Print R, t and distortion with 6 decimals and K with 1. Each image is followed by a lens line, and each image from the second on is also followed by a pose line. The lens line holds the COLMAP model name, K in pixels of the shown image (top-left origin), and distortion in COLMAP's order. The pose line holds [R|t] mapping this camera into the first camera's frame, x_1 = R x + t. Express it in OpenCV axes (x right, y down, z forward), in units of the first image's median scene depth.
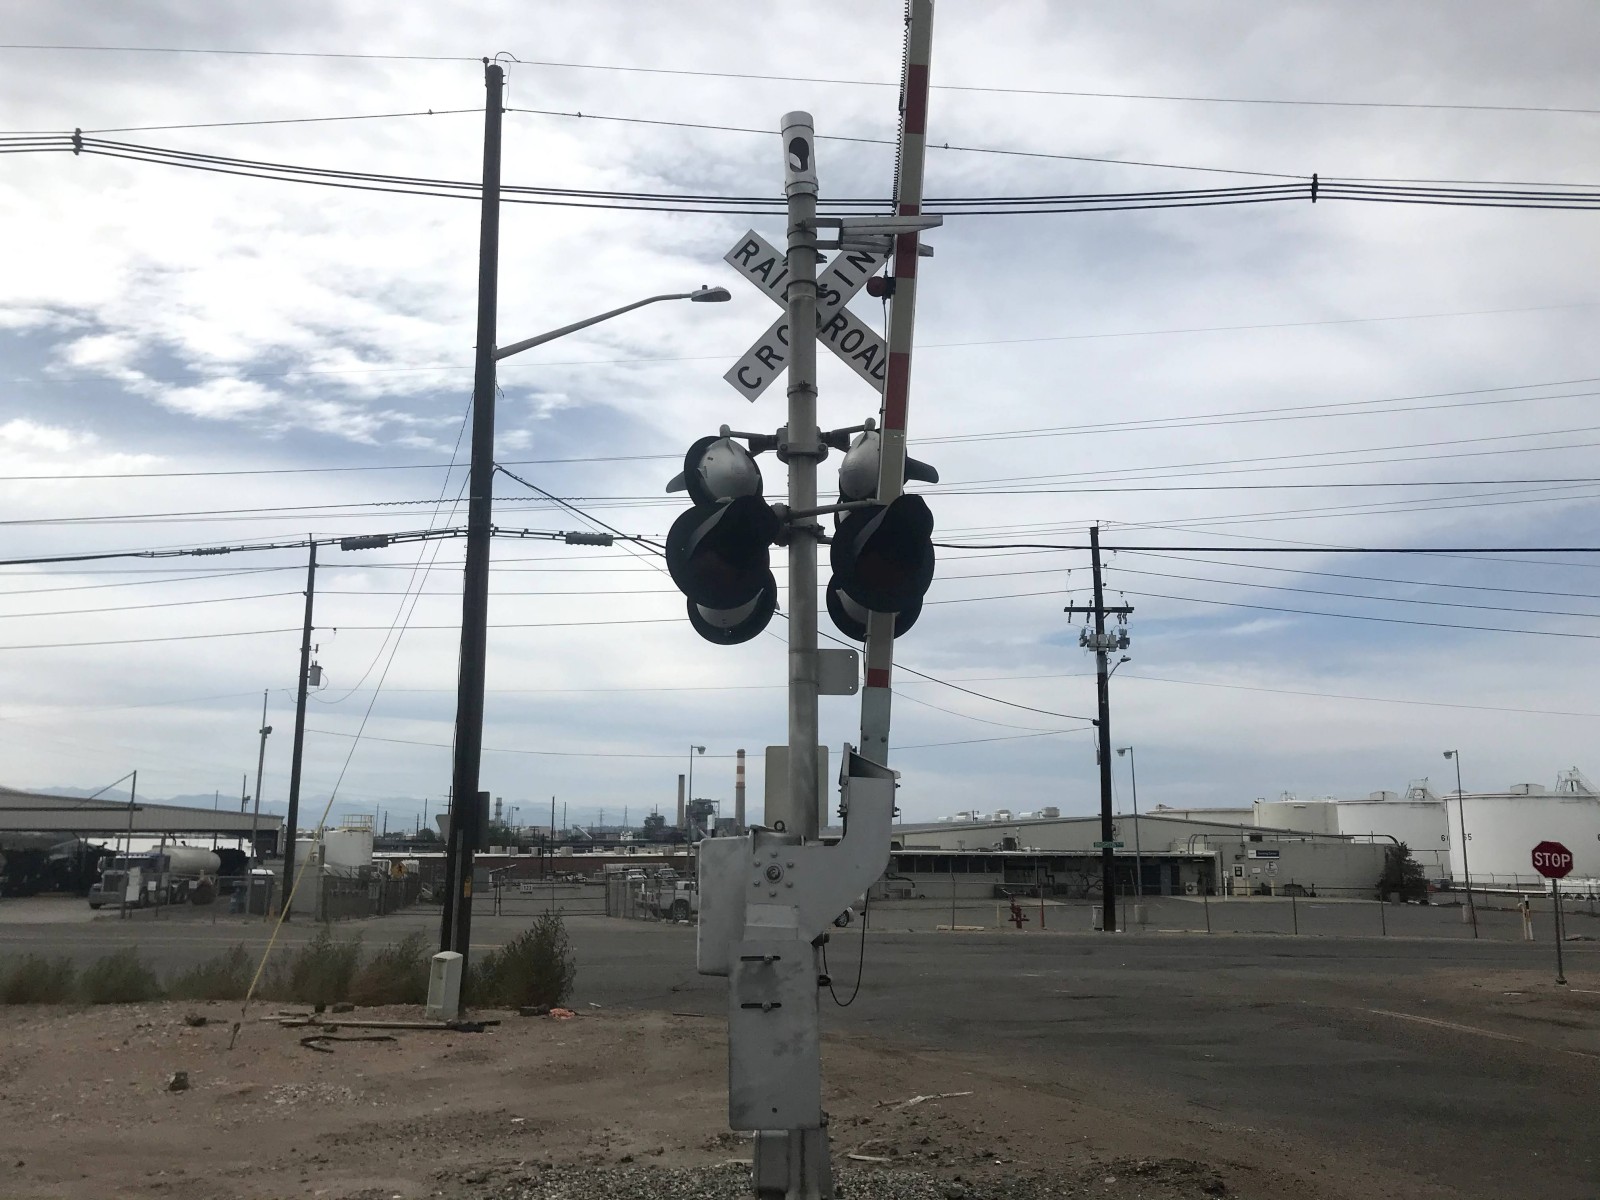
lens RADIAL K [[1317.8, 0, 786.9], [0, 1317.8, 581.1], [0, 0, 1]] dist [0.051904, -0.072380]
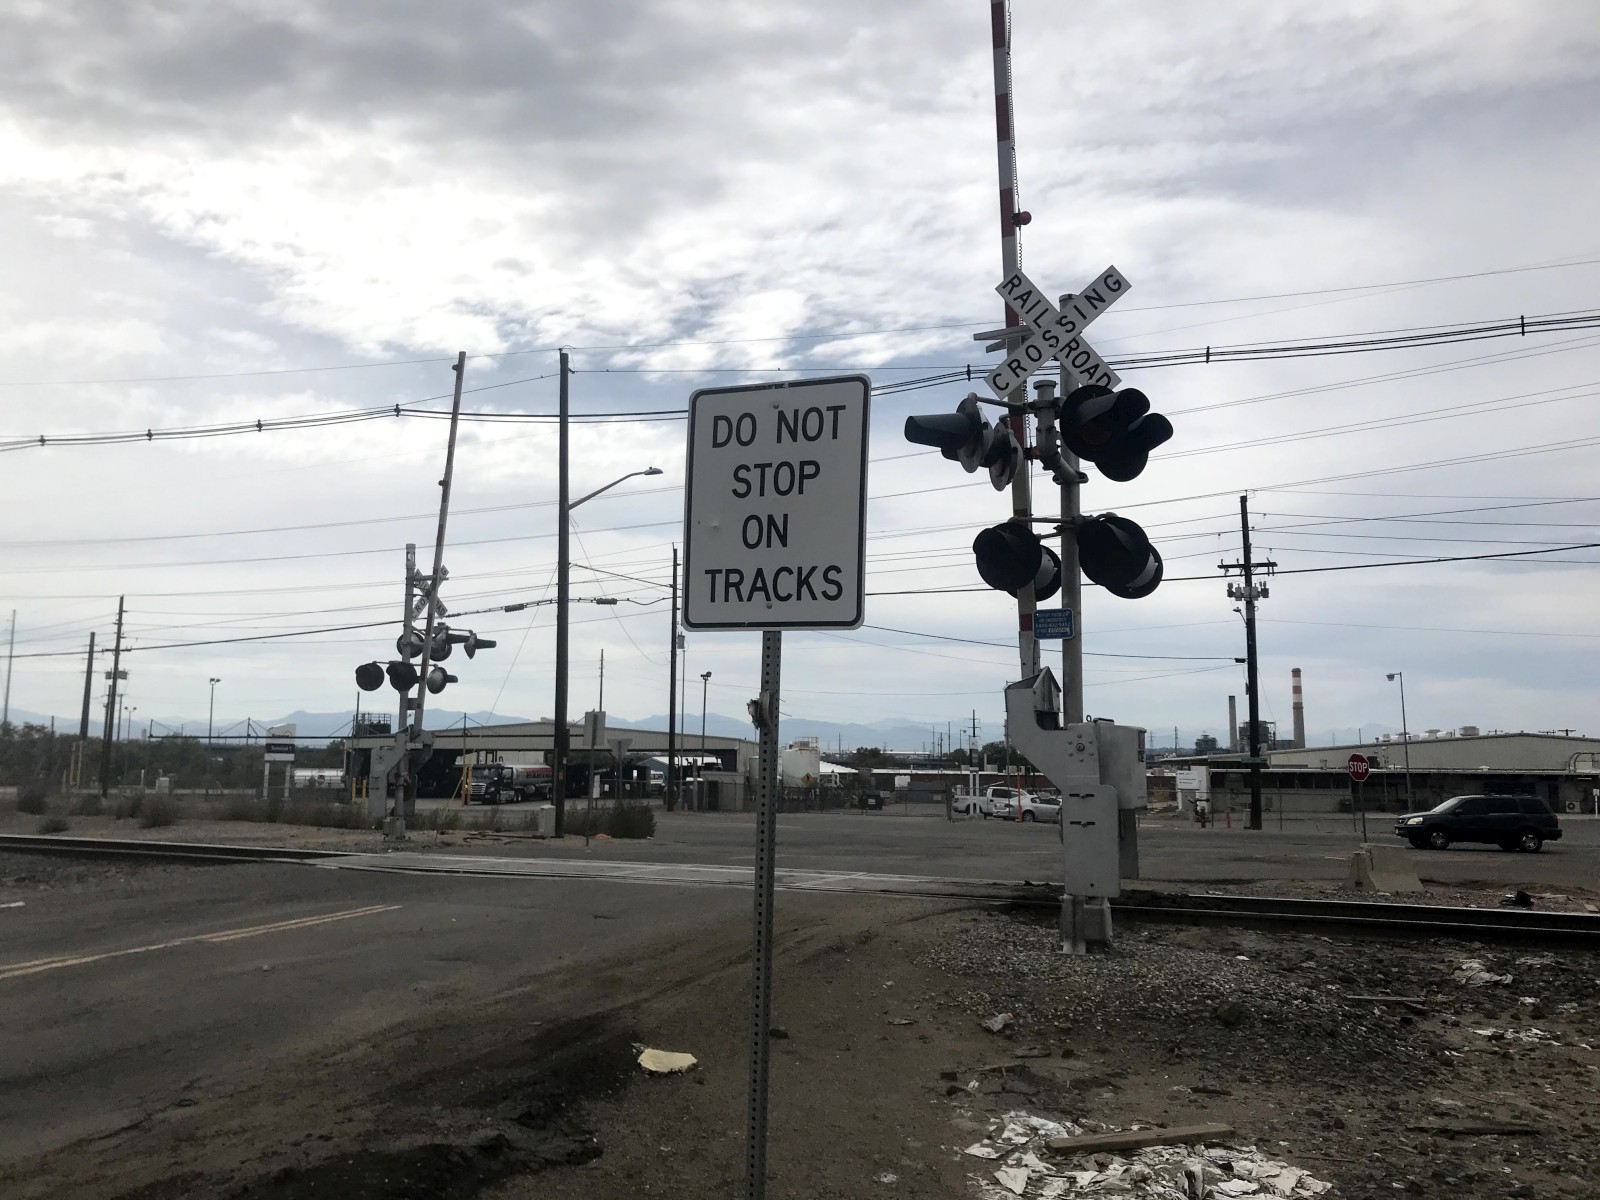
lens RADIAL K [[1317.8, 0, 786.9], [0, 1317.8, 581.1], [0, 0, 1]] dist [0.051904, -0.072380]
pose [[0.913614, -0.053412, -0.403059, 0.188474], [0.076613, 0.996191, 0.041648, -0.025893], [0.399299, -0.068930, 0.914226, -0.147478]]
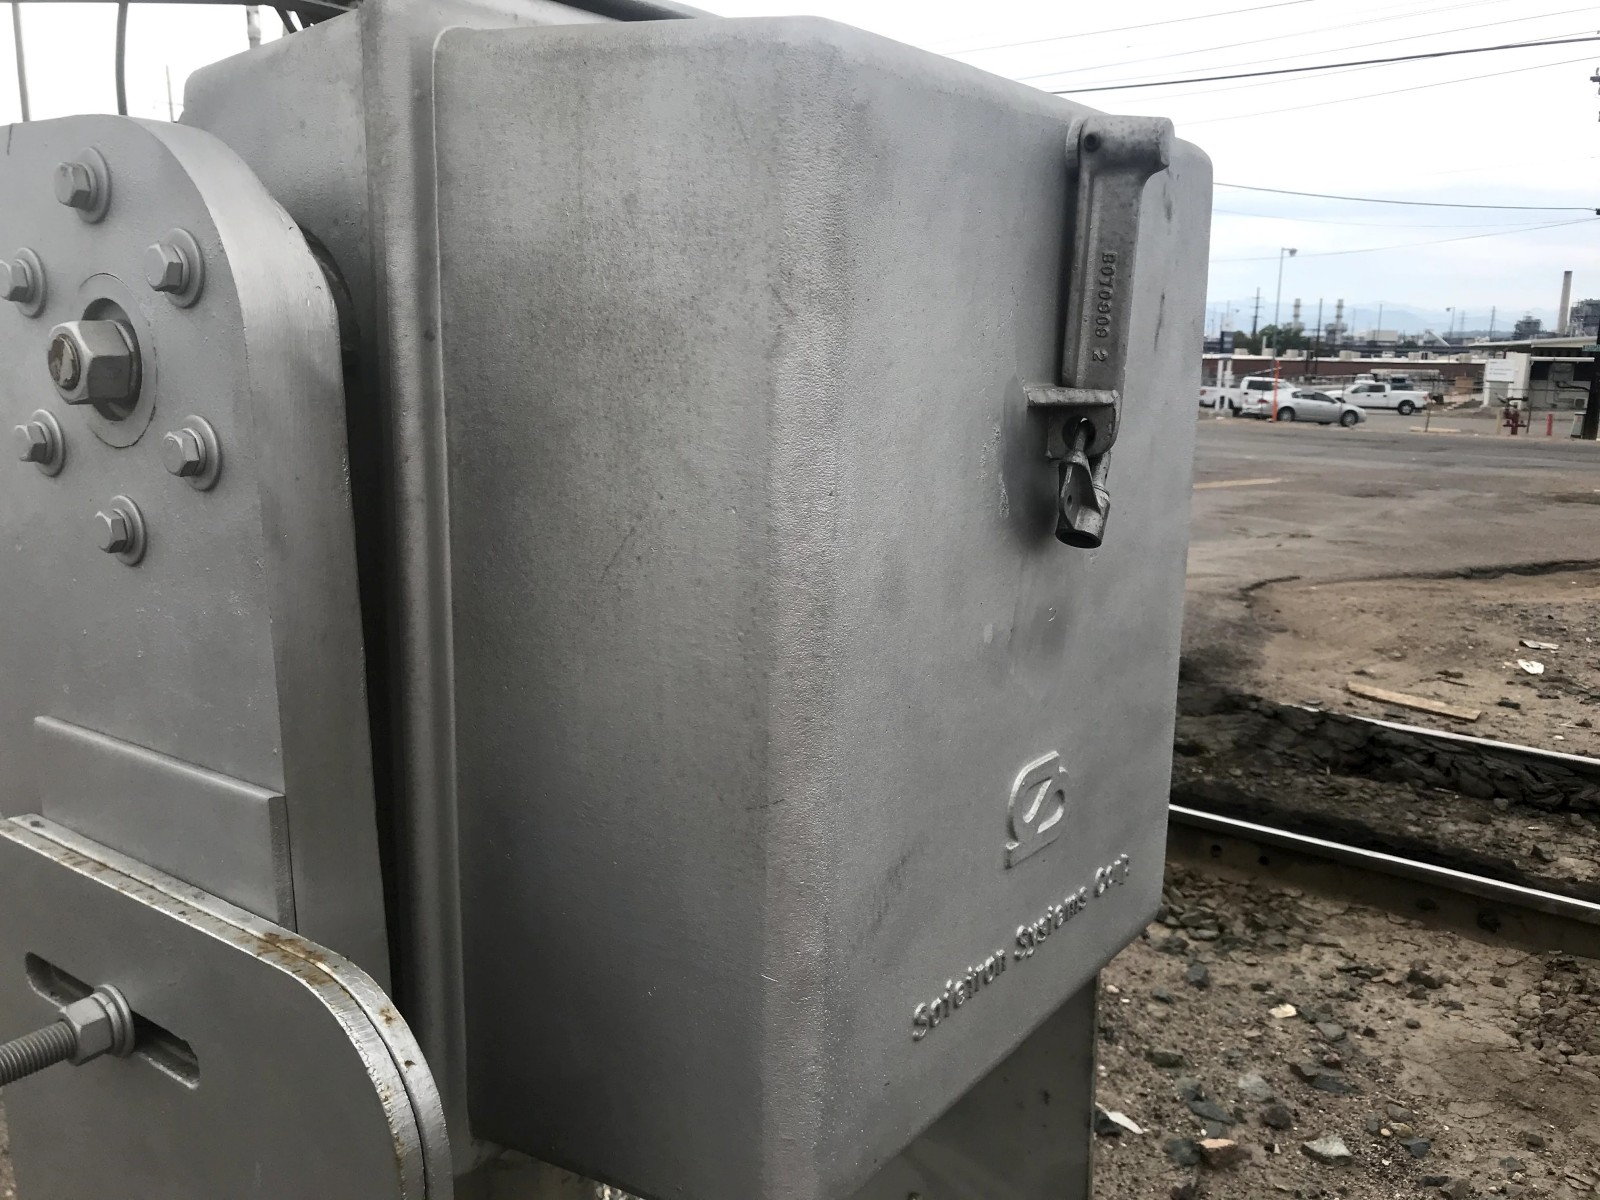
lens RADIAL K [[1315.9, 0, 800.0], [0, 1315.9, 600.0], [0, 0, 1]] dist [0.000722, 0.053595]
pose [[0.820983, 0.126968, -0.556657, 0.172828], [0.092141, 0.932717, 0.348638, -0.007320], [0.563469, -0.337516, 0.754046, -0.043823]]
